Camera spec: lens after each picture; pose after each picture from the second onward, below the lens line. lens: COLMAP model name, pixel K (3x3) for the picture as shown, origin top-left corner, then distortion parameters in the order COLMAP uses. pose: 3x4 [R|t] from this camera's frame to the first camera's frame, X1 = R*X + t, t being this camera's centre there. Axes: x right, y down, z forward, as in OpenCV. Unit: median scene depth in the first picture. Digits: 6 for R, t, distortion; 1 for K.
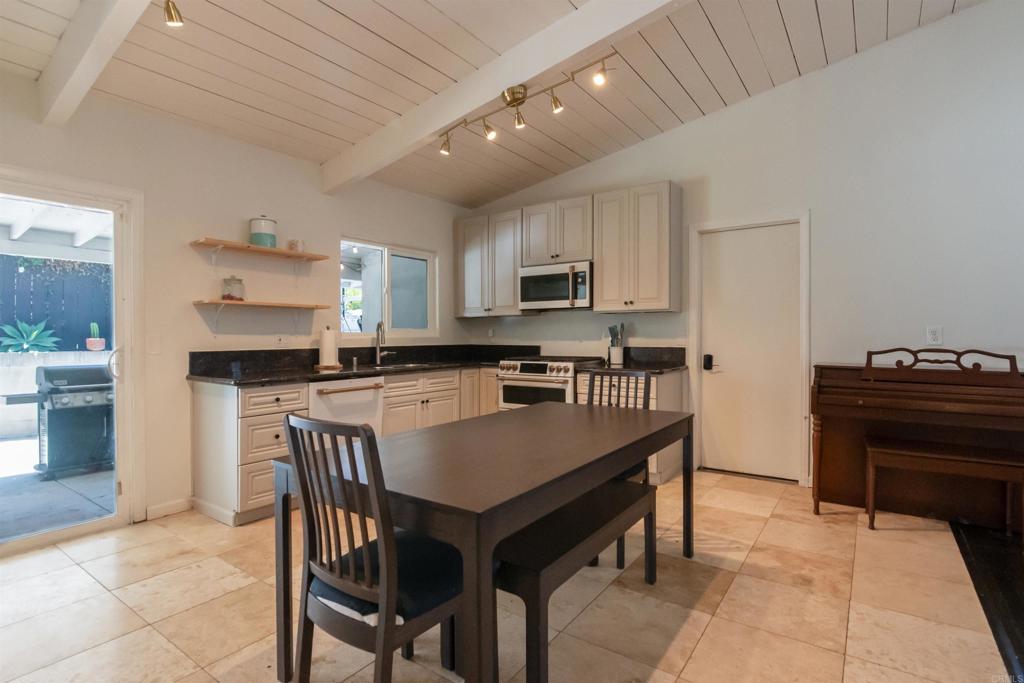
lens RADIAL K [[500.1, 0, 512.0], [0, 500.1, 341.5], [0, 0, 1]] dist [-0.024346, 0.000152]
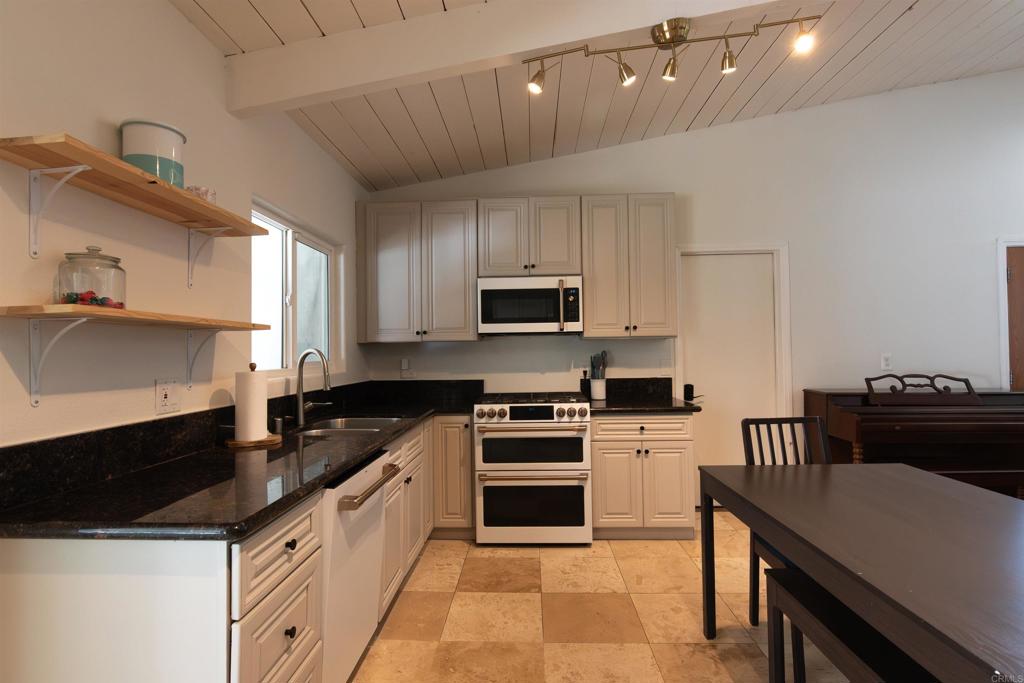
lens RADIAL K [[500.1, 0, 512.0], [0, 500.1, 341.5], [0, 0, 1]] dist [-0.024346, 0.000152]
pose [[0.839642, 0.002807, 0.543133, -0.395373], [0.018553, 0.999255, -0.033846, -0.028945], [-0.542824, 0.038496, 0.838964, 0.390964]]
